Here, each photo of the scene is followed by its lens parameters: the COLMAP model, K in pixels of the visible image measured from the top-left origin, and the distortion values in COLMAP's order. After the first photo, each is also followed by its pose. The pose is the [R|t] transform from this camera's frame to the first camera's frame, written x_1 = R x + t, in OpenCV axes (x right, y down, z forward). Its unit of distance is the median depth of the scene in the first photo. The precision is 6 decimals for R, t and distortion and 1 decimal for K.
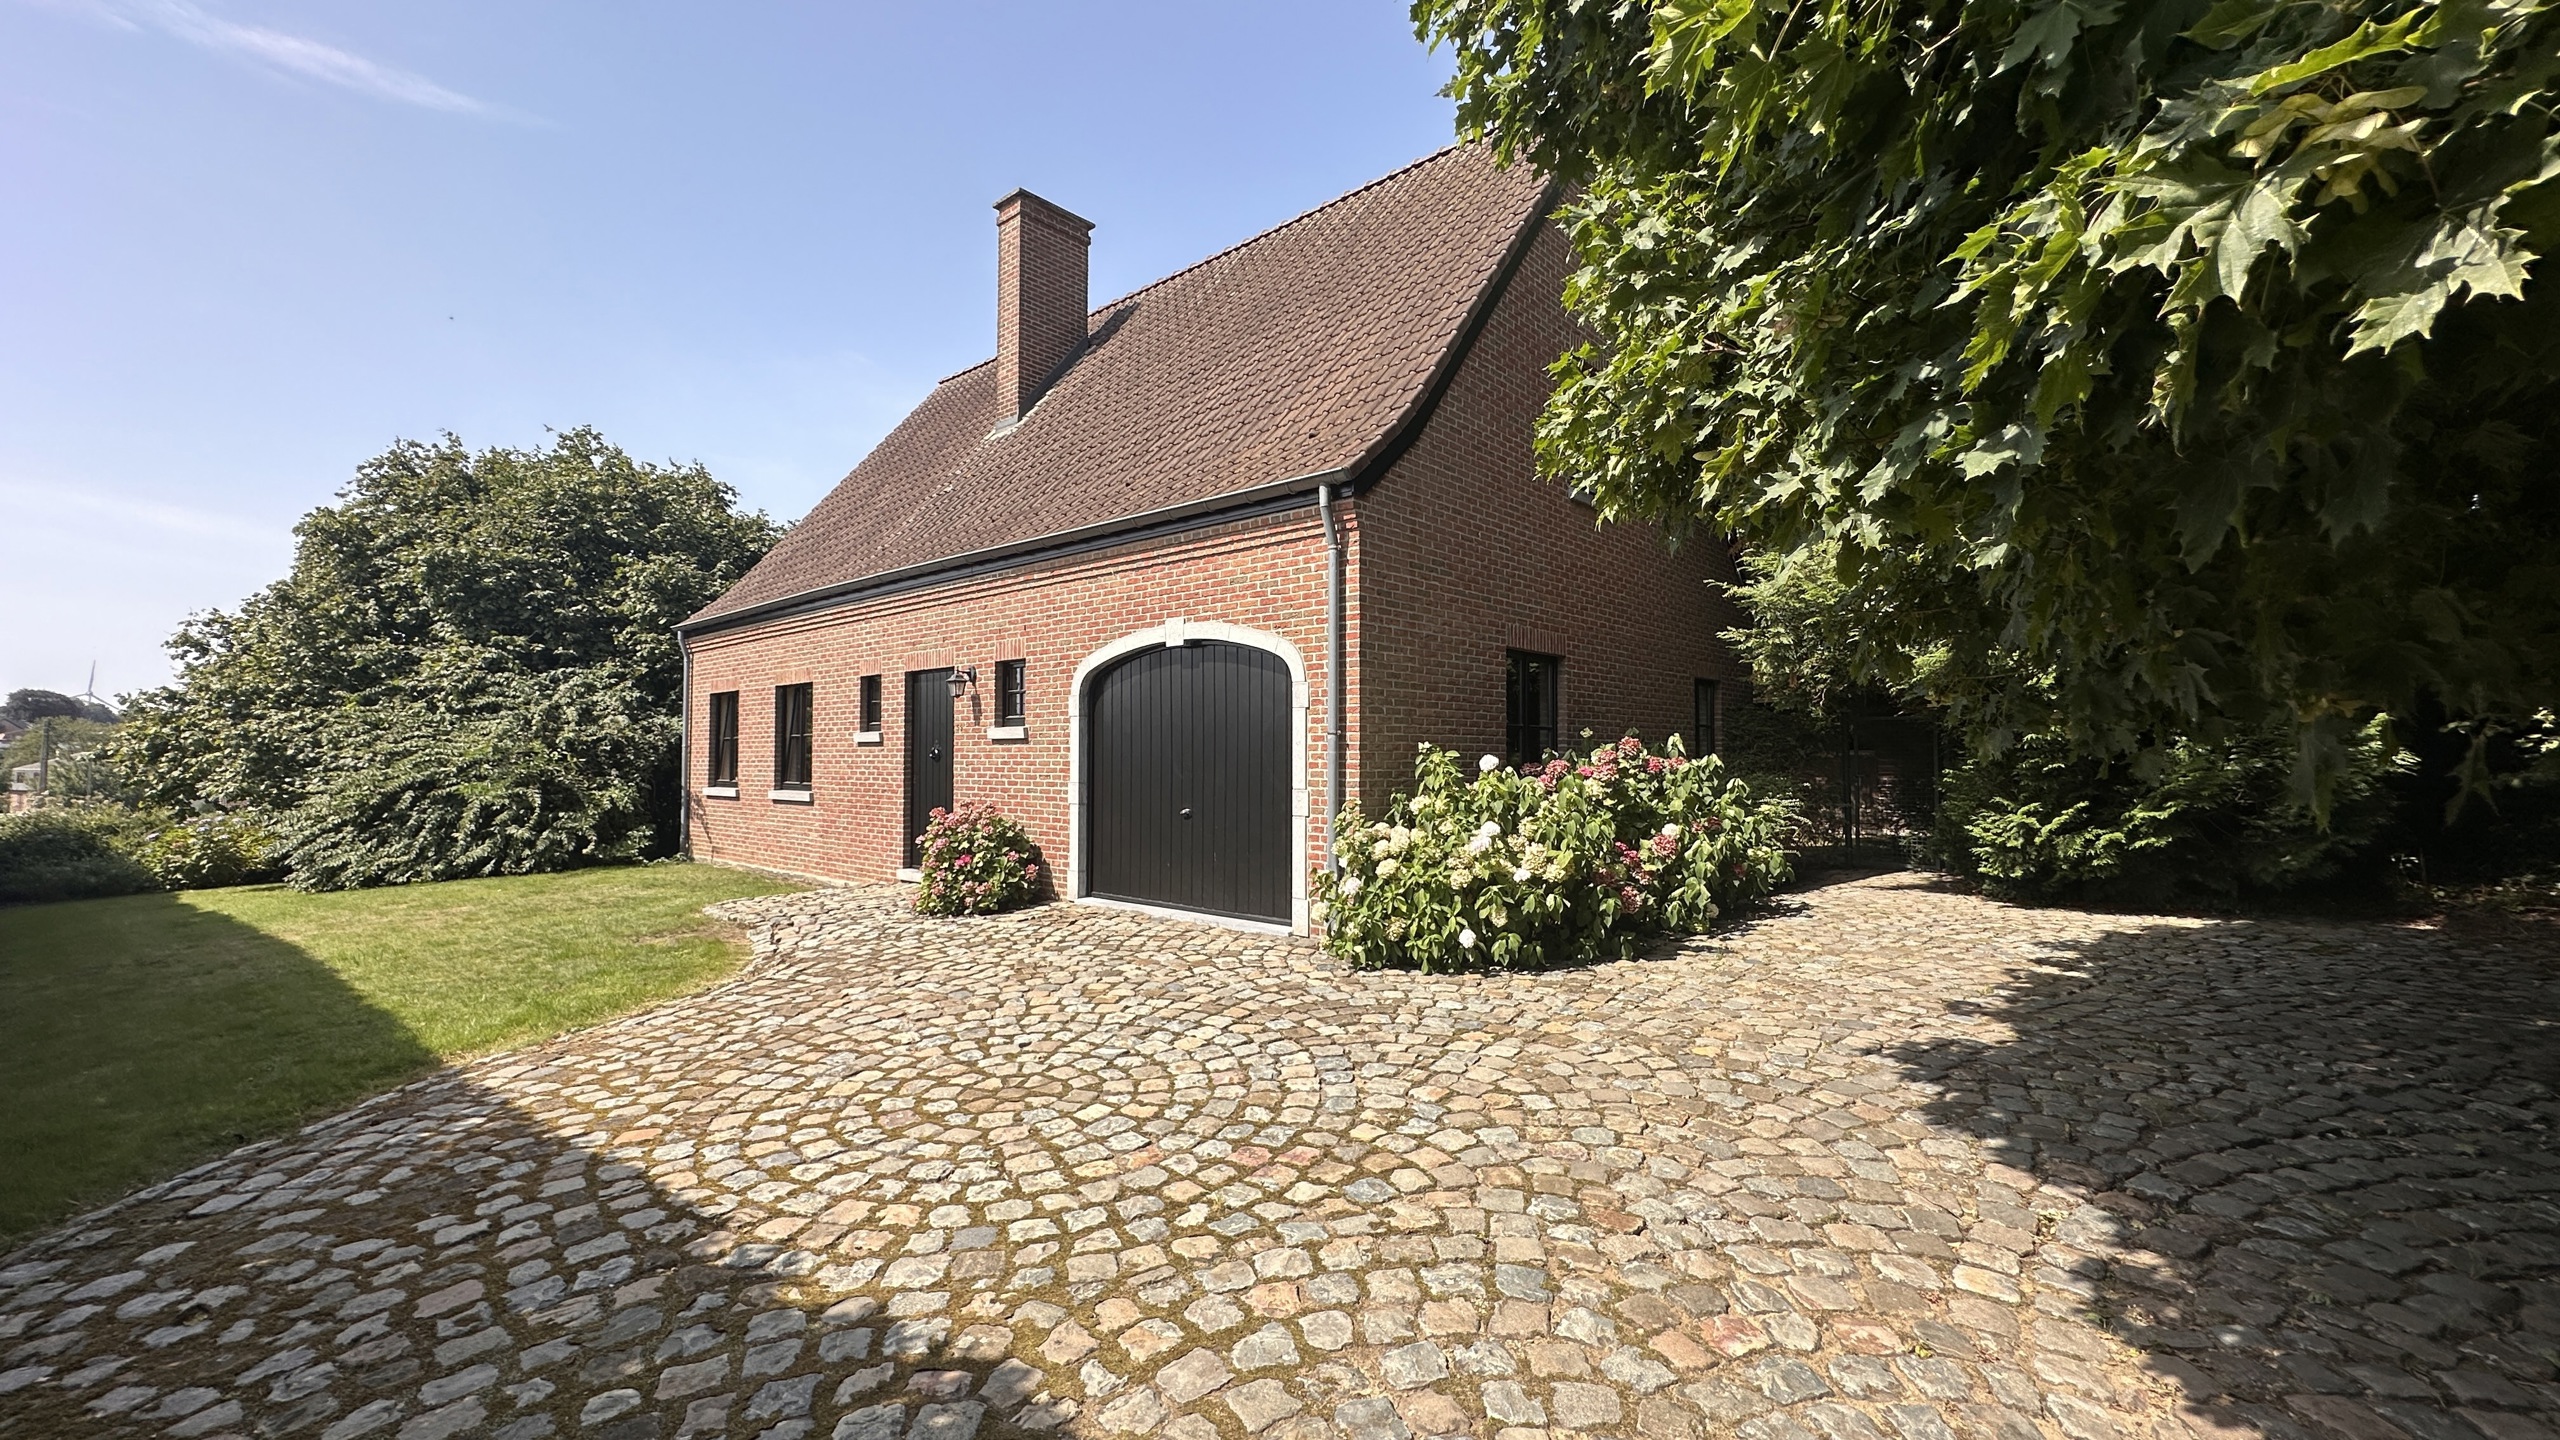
lens RADIAL K [[1029.0, 0, 1282.0], [0, 1029.0, 719.6], [0, 0, 1]] dist [0.000763, 0.000060]
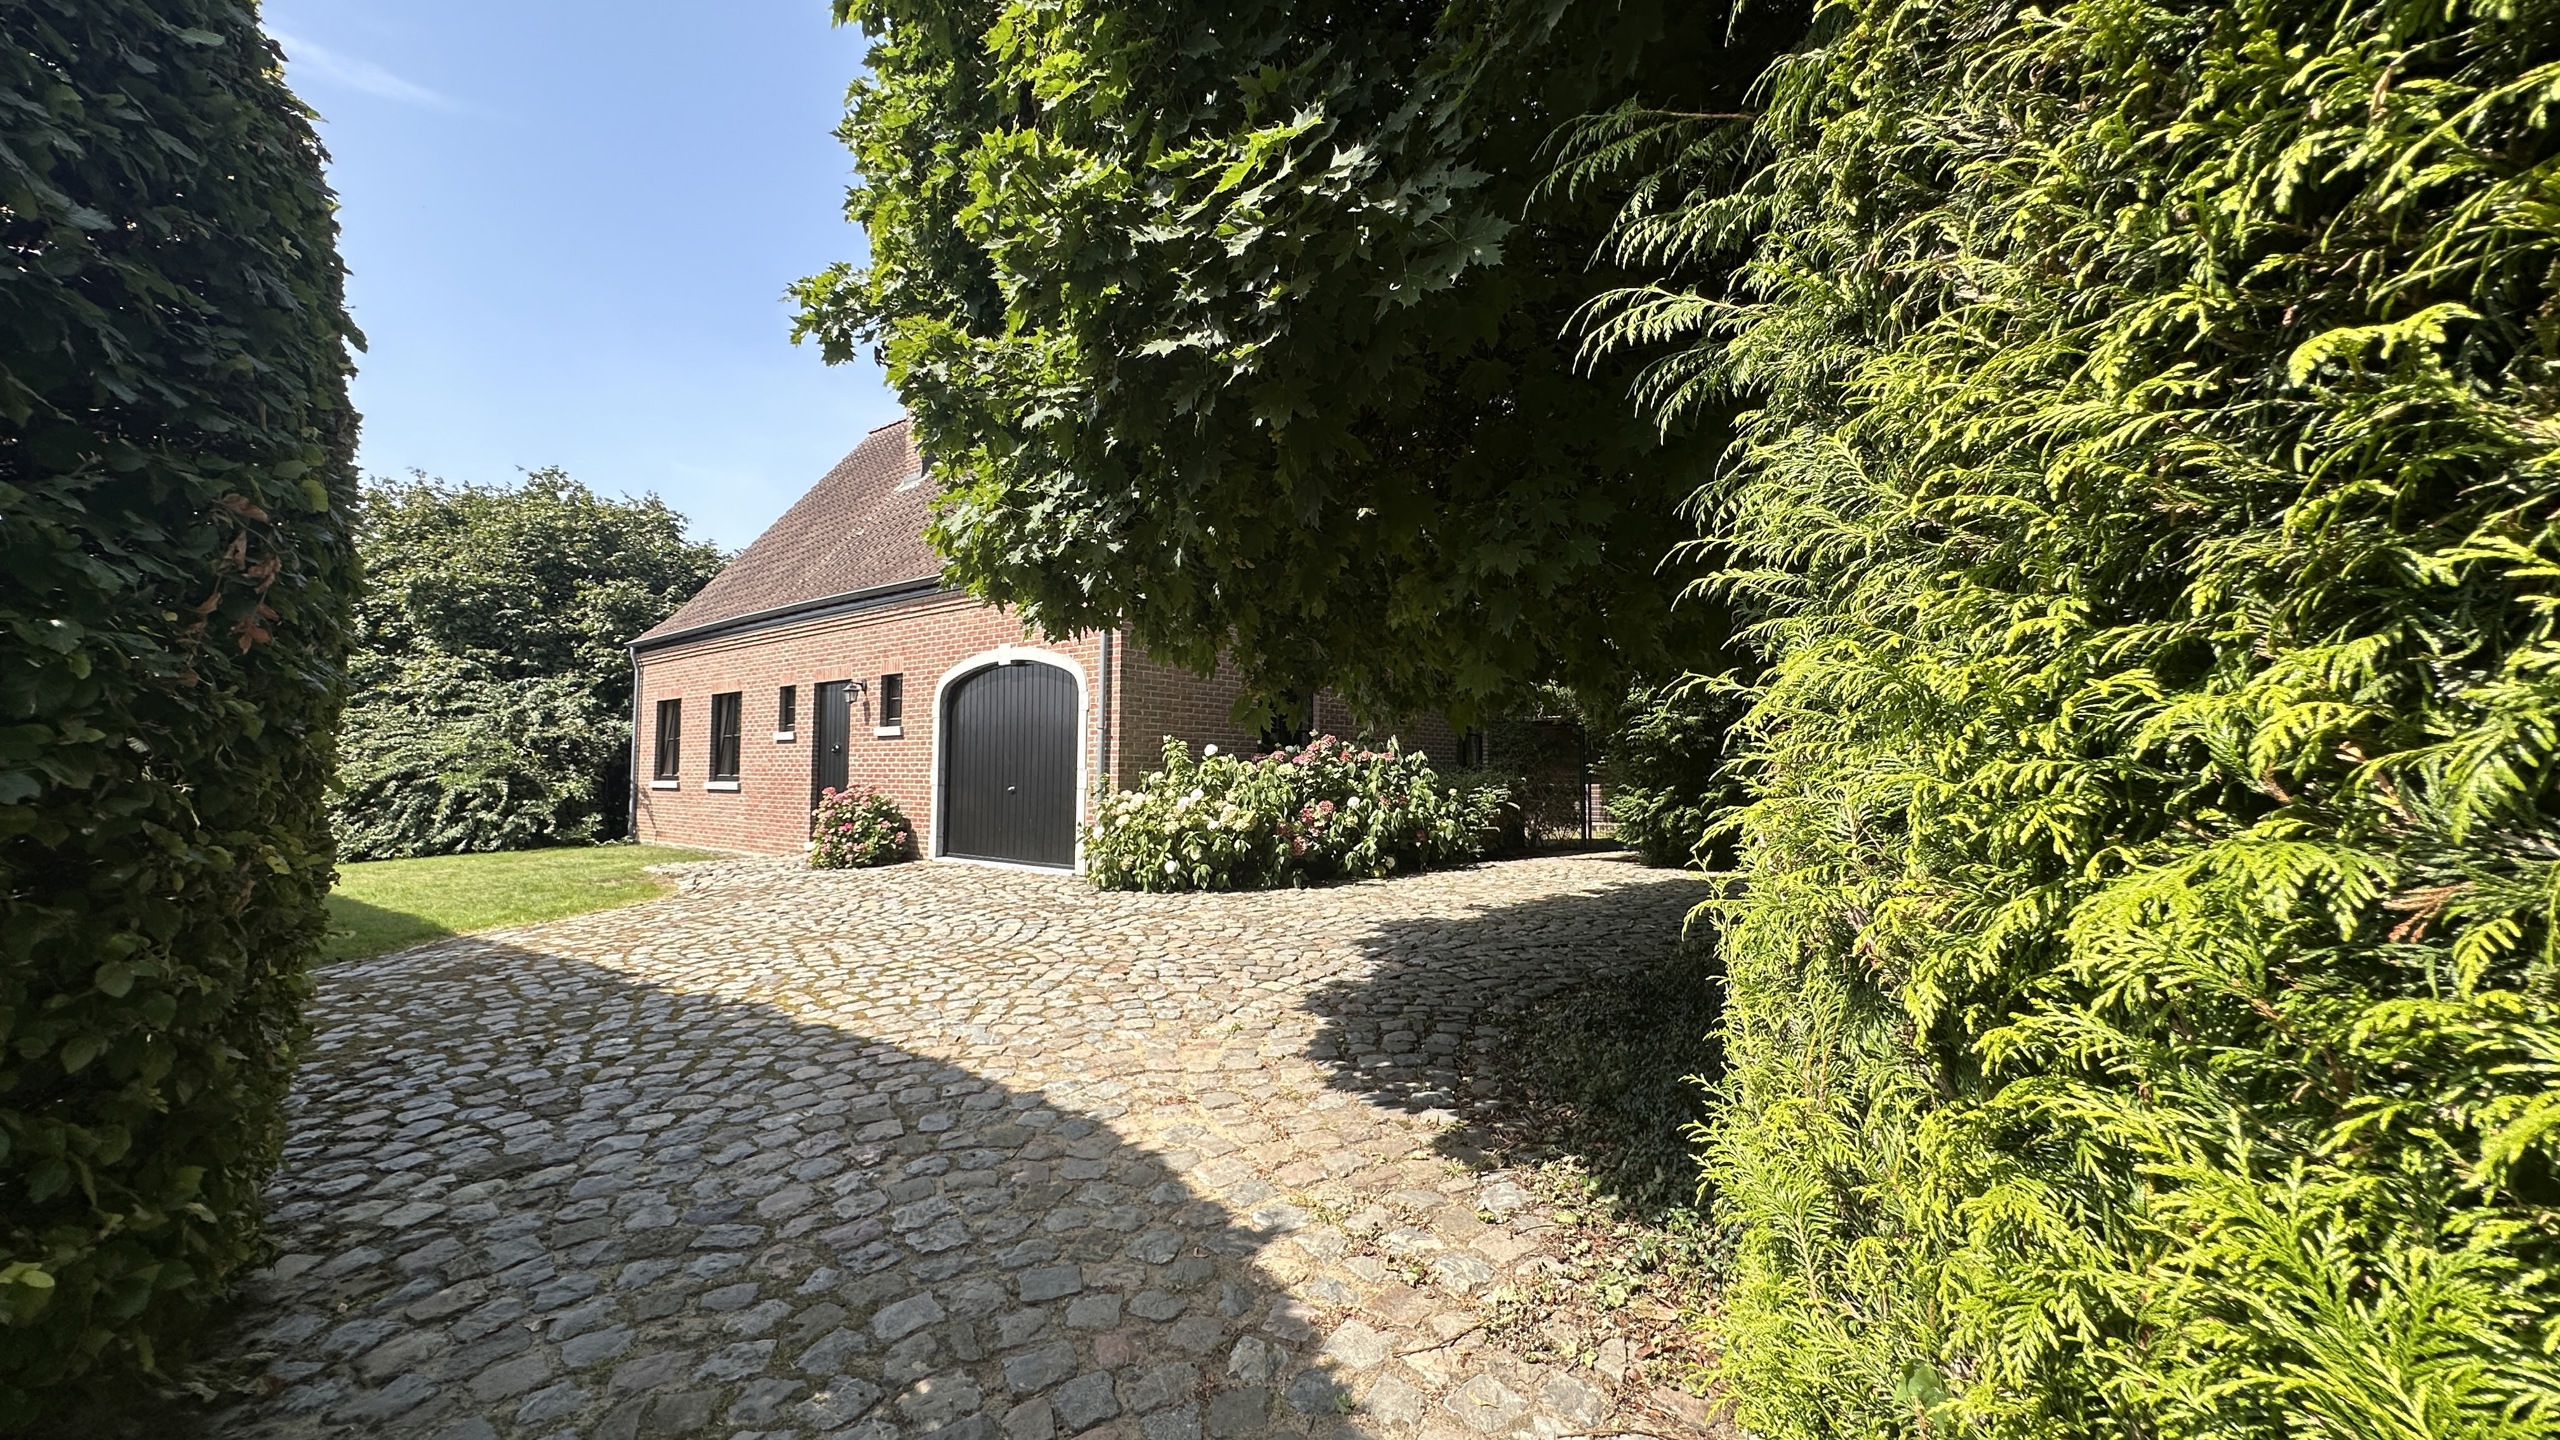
lens RADIAL K [[1029.0, 0, 1279.1], [0, 1029.0, 718.0], [0, 0, 1]] dist [0.000763, 0.000060]
pose [[0.999517, 0.010483, 0.029260, 0.126862], [-0.009850, 0.999716, -0.021707, 0.013895], [-0.029479, 0.021408, 0.999336, -0.205400]]
